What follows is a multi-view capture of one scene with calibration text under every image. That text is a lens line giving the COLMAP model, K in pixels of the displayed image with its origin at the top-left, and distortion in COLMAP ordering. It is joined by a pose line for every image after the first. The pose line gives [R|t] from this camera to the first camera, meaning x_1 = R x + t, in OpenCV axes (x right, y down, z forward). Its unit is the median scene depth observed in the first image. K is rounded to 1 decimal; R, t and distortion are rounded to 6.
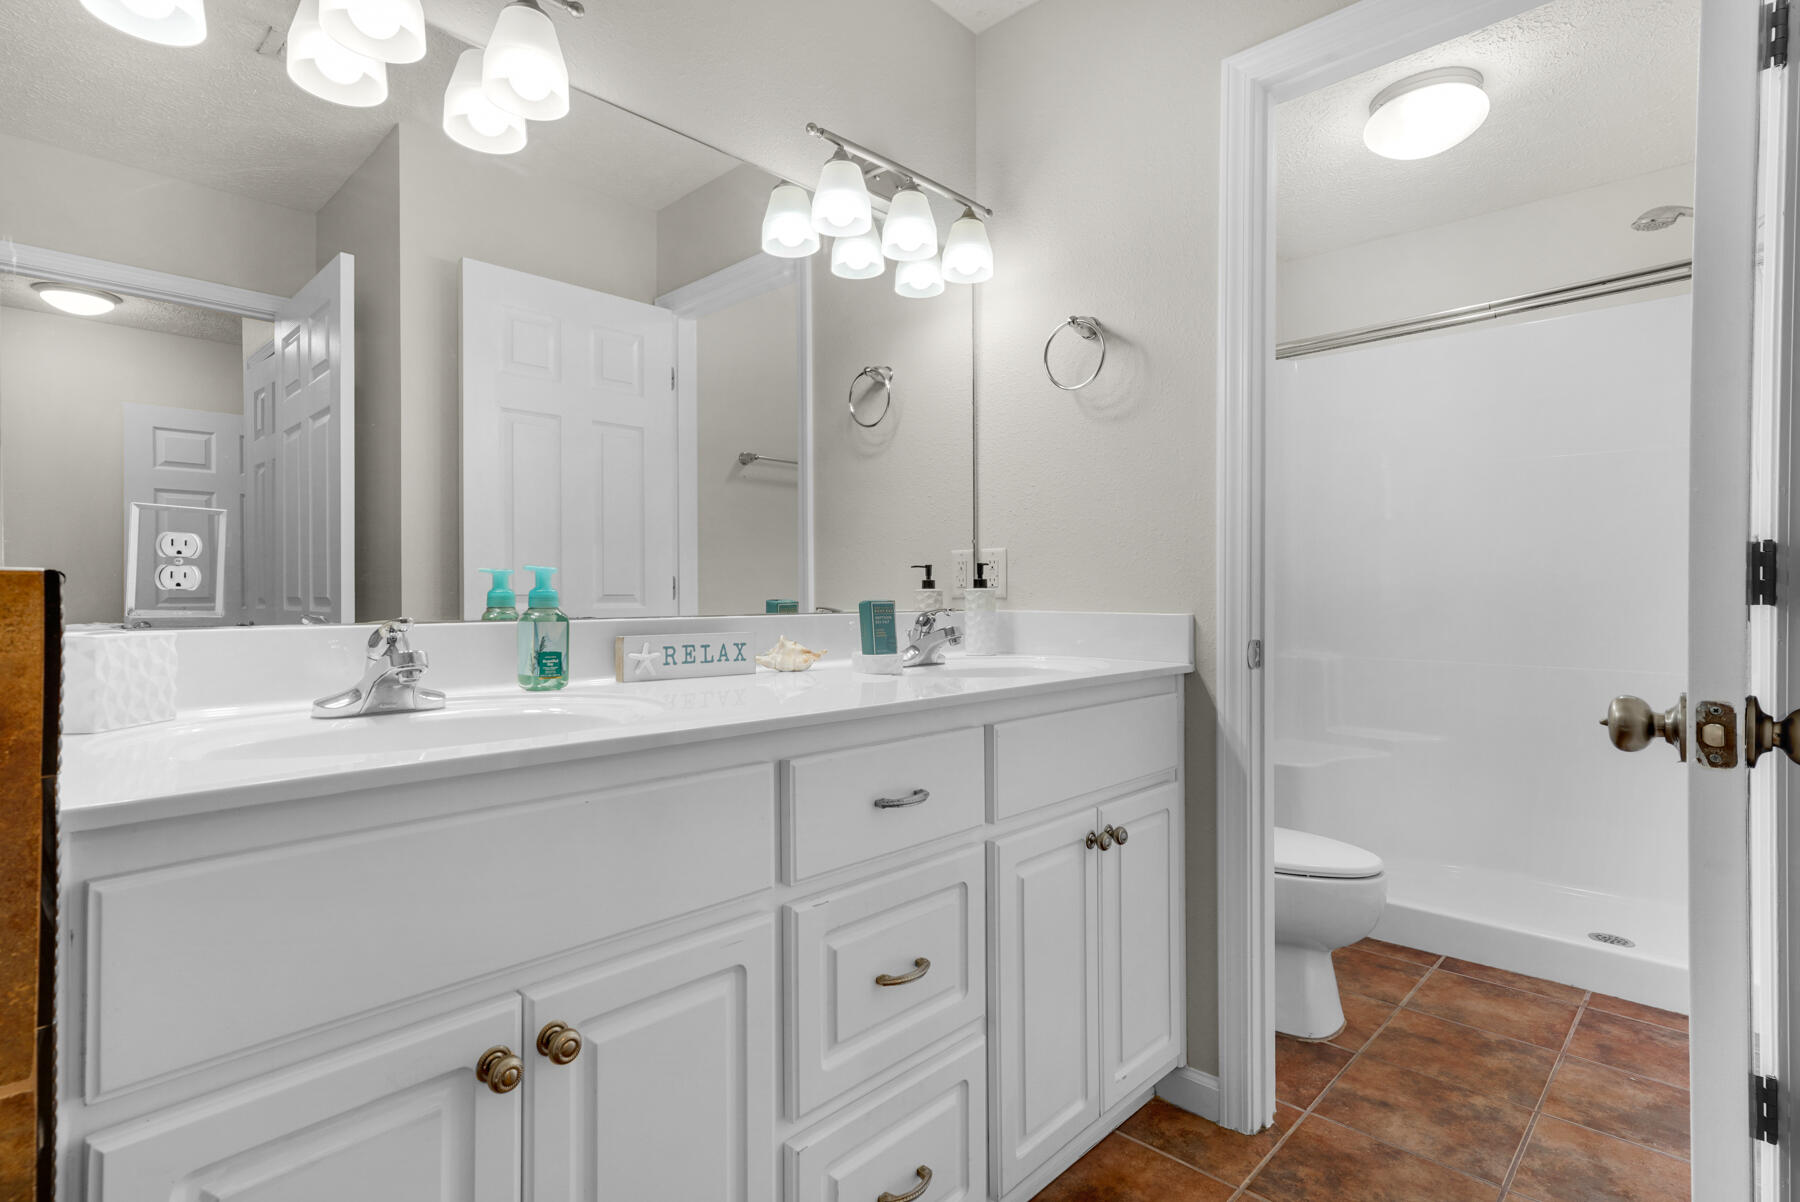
lens RADIAL K [[908.1, 0, 883.9], [0, 908.1, 589.4], [0, 0, 1]] dist [0.000166, 0.011318]
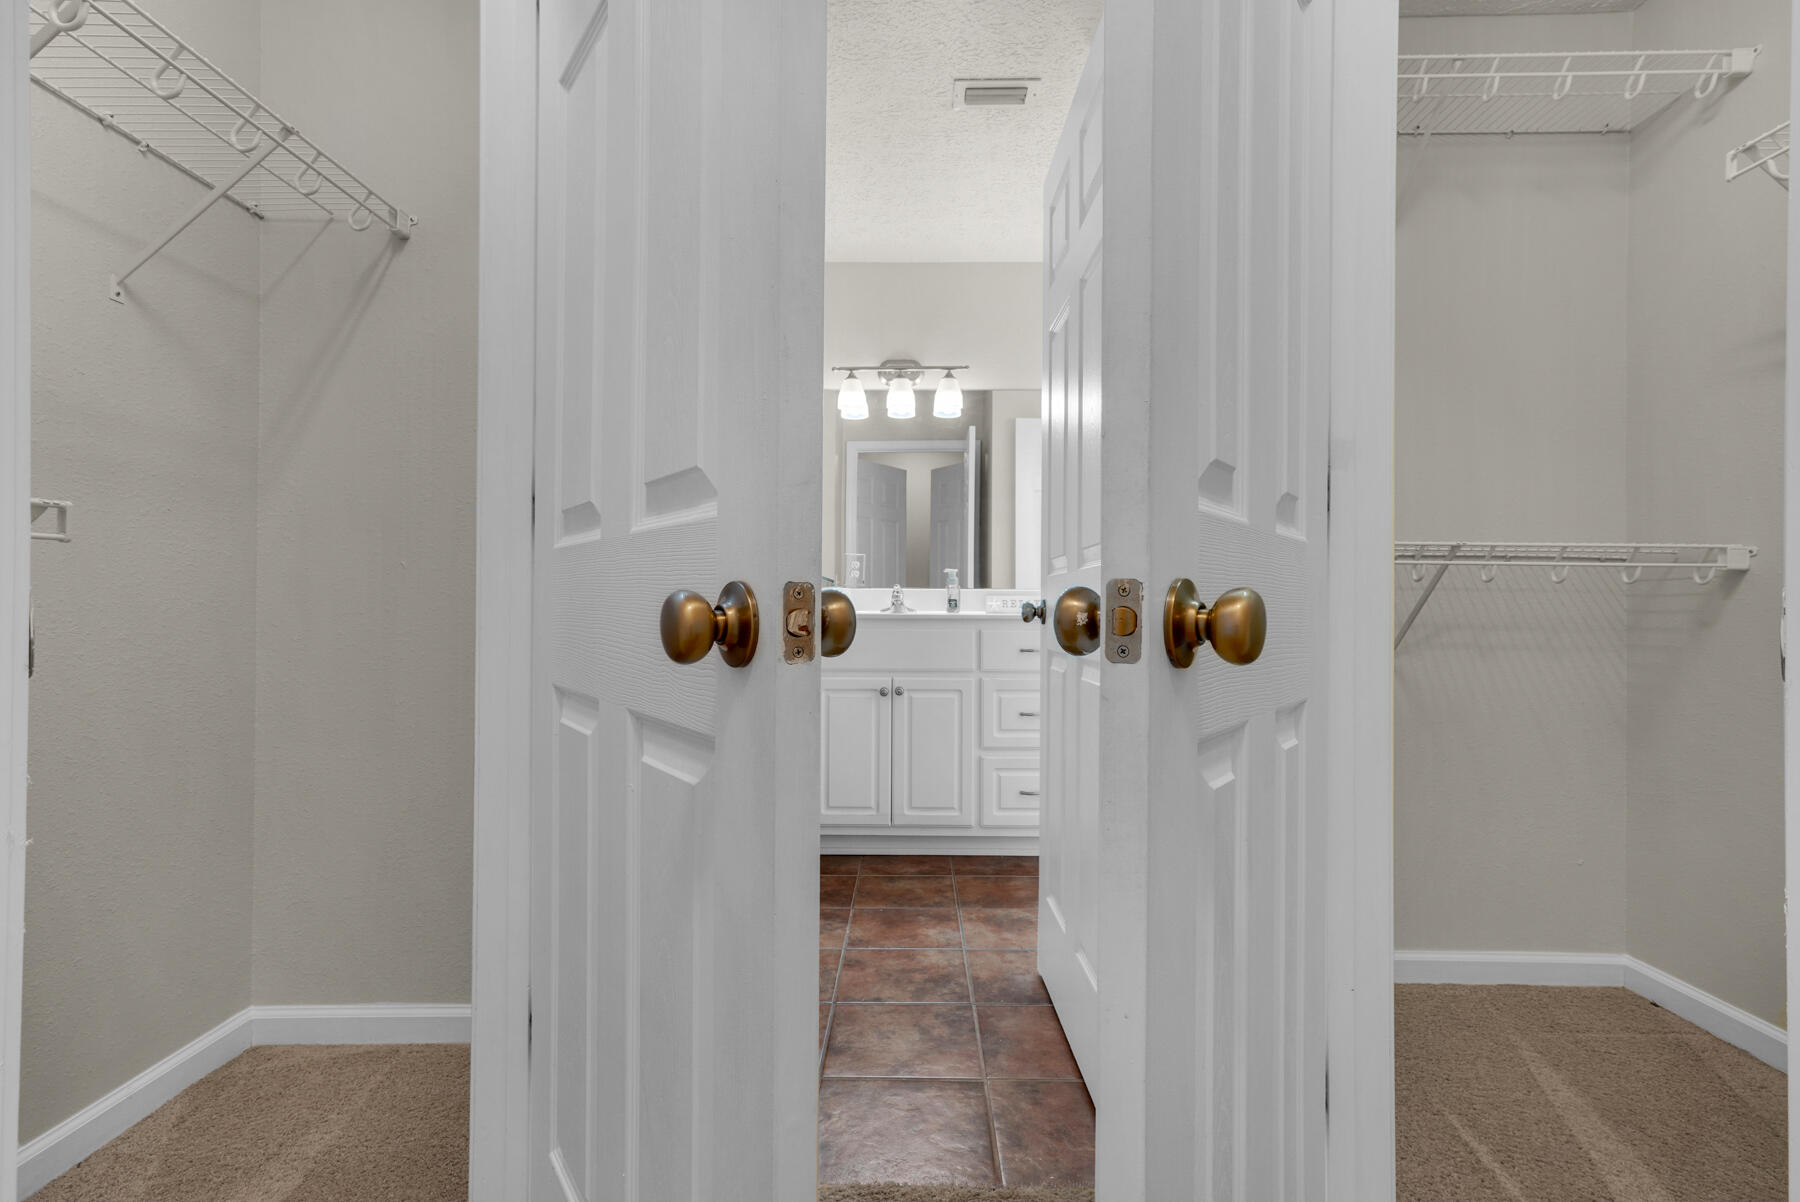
lens RADIAL K [[908.1, 0, 904.5], [0, 908.1, 600.0], [0, 0, 1]] dist [0.000166, 0.011318]
pose [[0.682948, 0.004493, -0.730453, 1.948239], [-0.002672, 0.999990, 0.003652, 0.073227], [0.730462, -0.000542, 0.682953, -1.279441]]
